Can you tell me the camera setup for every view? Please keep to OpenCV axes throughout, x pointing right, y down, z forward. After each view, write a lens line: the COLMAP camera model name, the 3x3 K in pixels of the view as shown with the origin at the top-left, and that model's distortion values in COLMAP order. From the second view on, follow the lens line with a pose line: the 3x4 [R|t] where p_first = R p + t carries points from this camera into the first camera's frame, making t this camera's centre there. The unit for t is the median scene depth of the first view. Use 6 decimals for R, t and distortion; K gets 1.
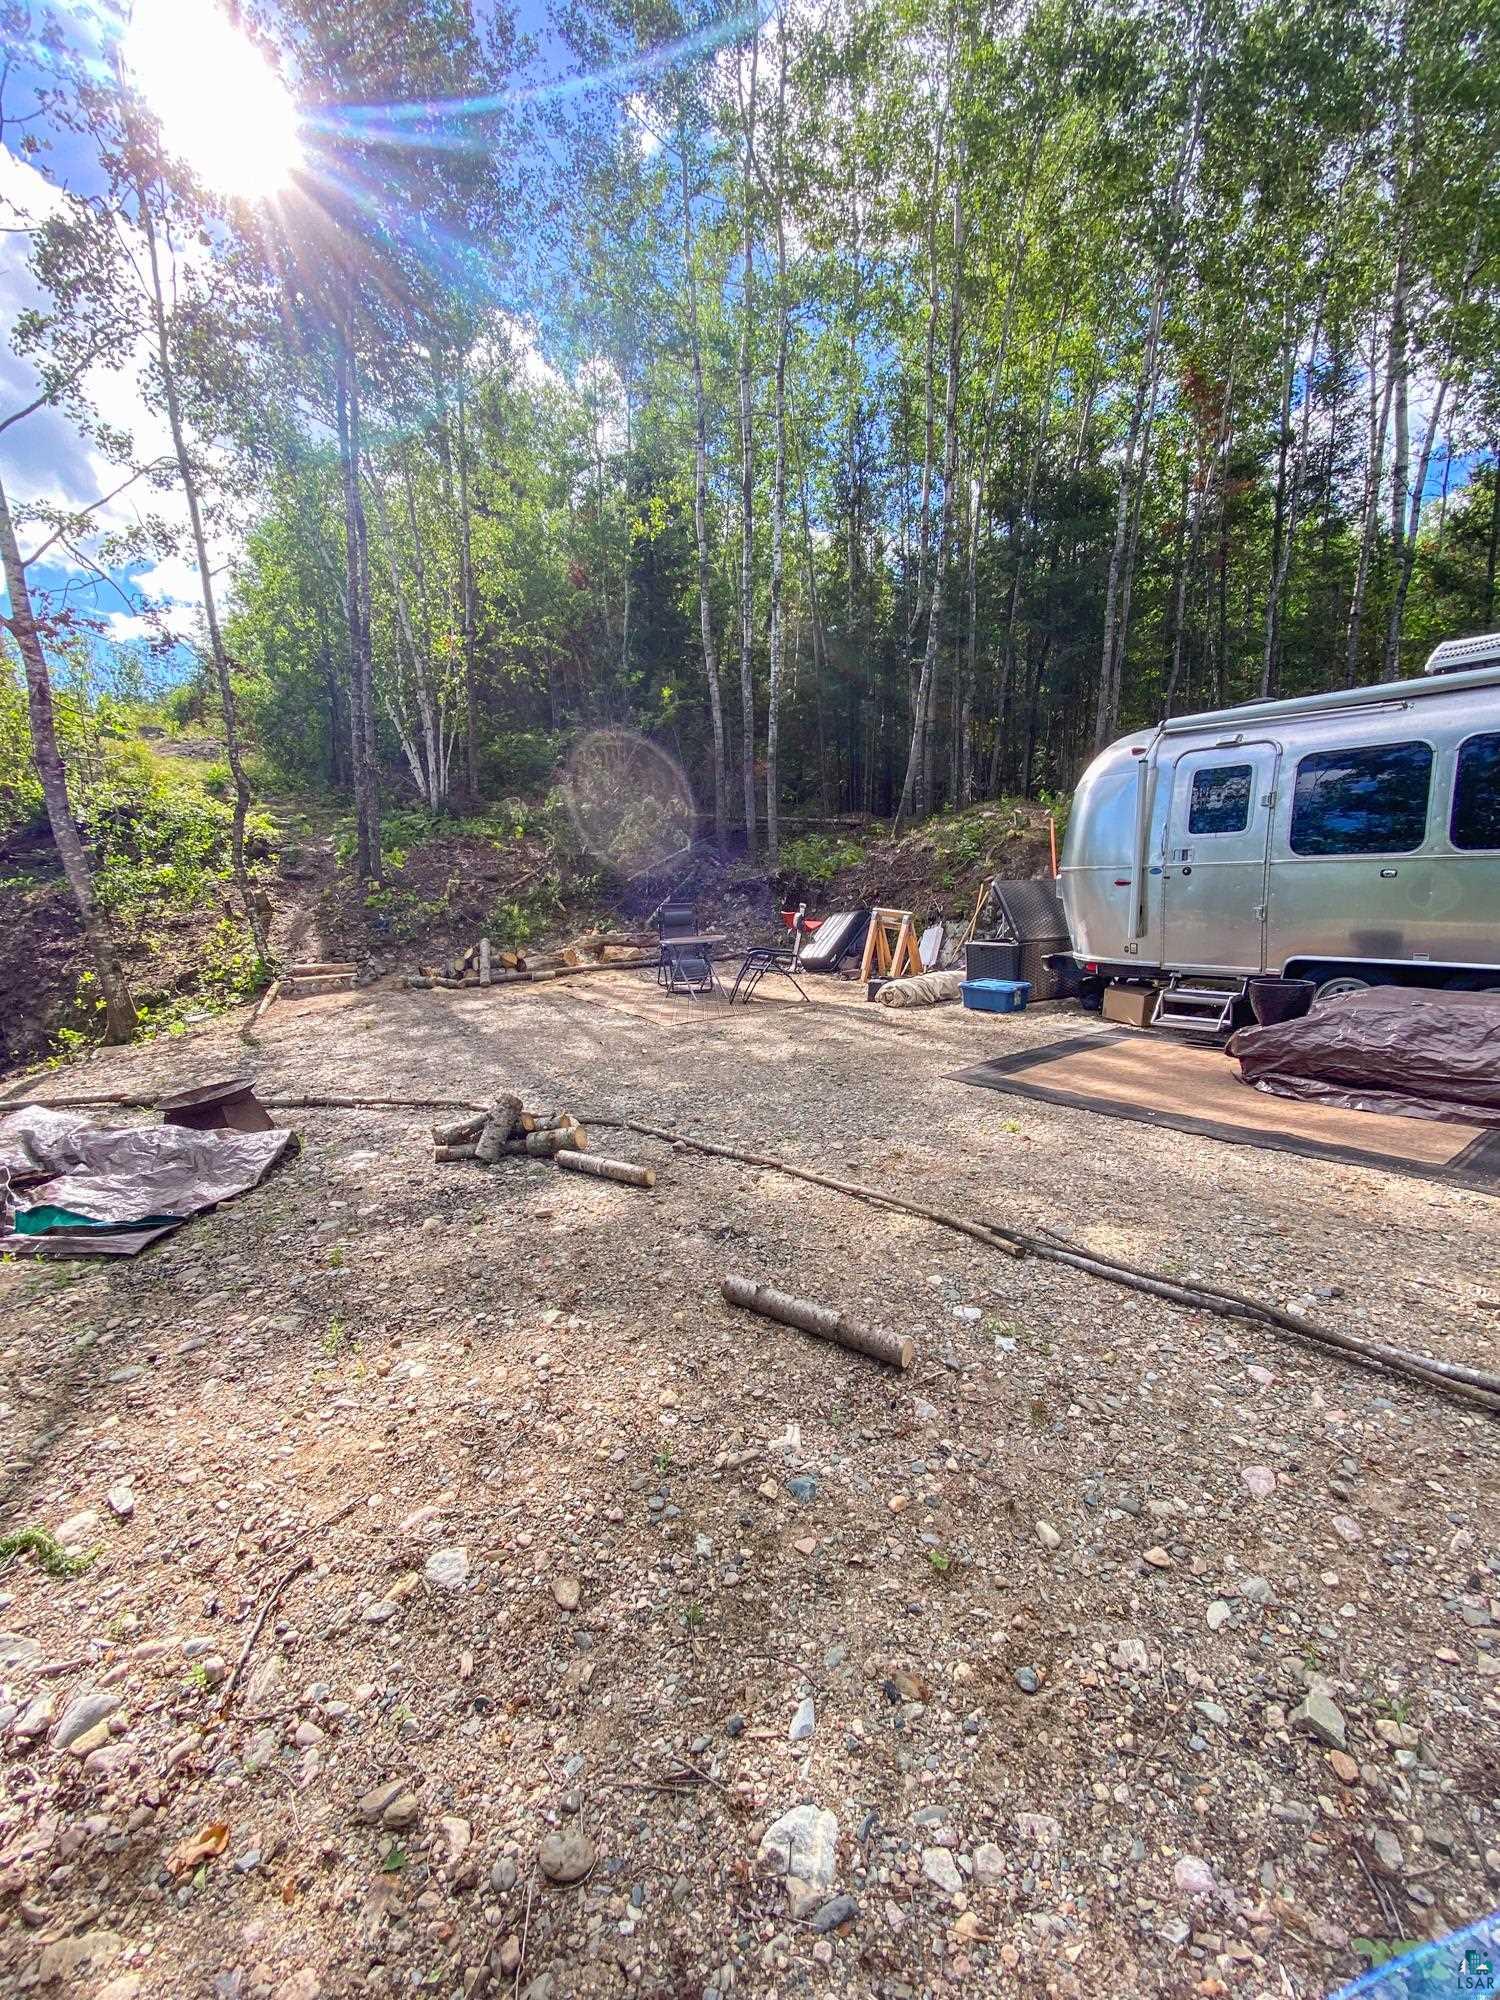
lens RADIAL K [[809.6, 0, 750.0], [0, 809.6, 1000.0], [0, 0, 1]] dist [0.021147, -0.000046]
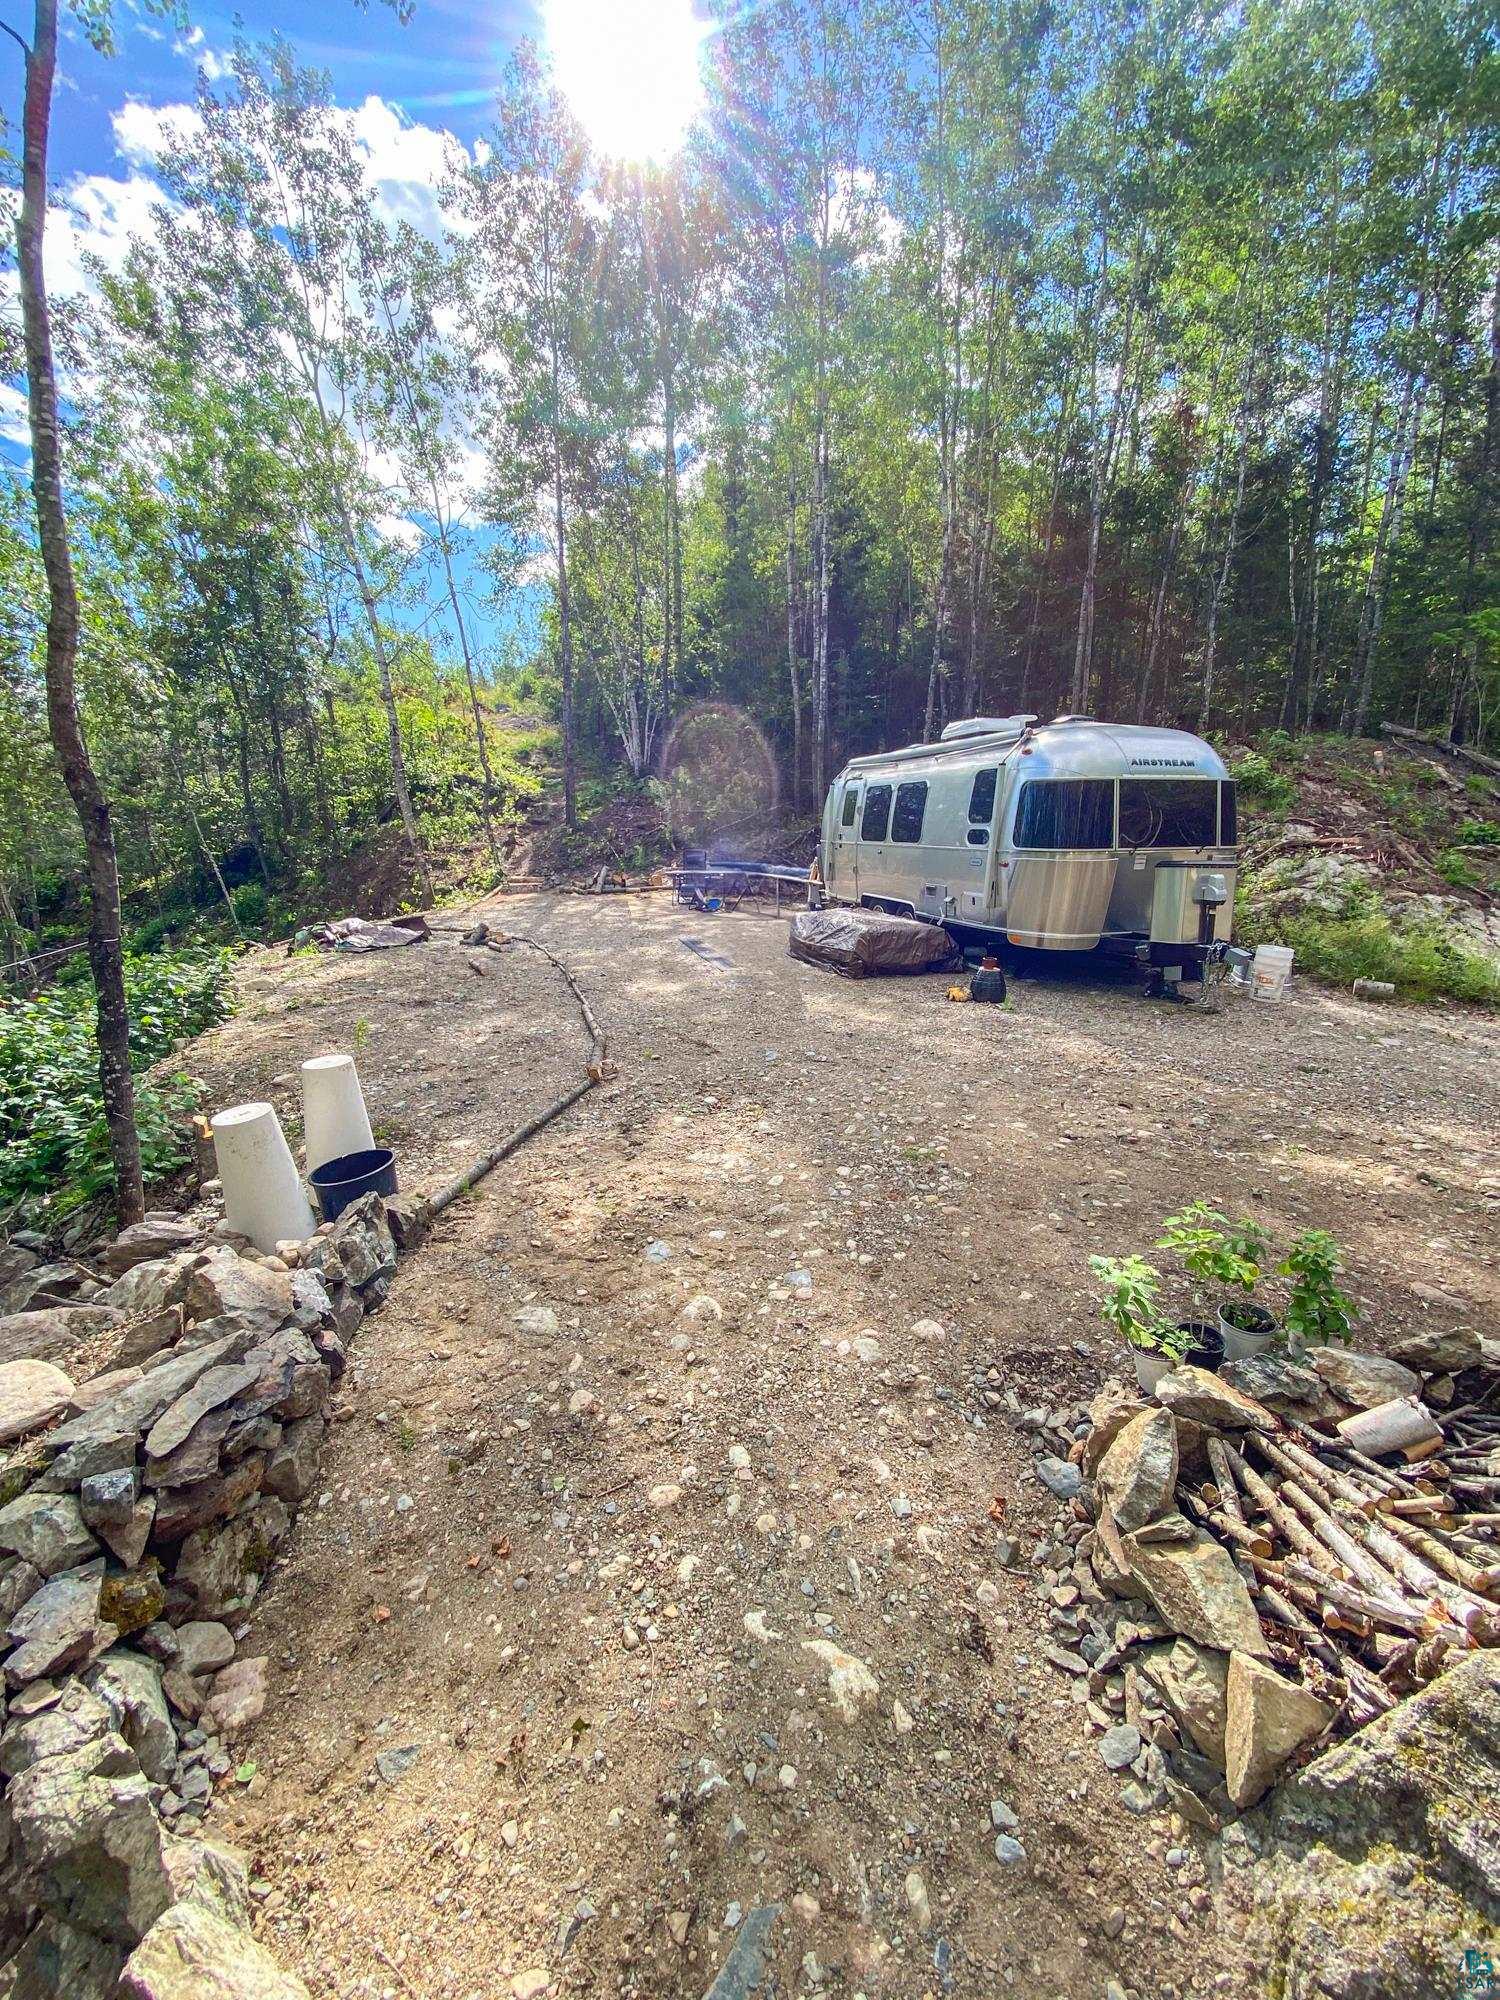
lens RADIAL K [[809.6, 0, 750.0], [0, 809.6, 1000.0], [0, 0, 1]] dist [0.021147, -0.000046]
pose [[0.925050, 0.104128, -0.365294, 0.596777], [-0.075863, 0.992963, 0.090936, 0.024485], [0.372193, -0.056408, 0.926440, -0.454085]]
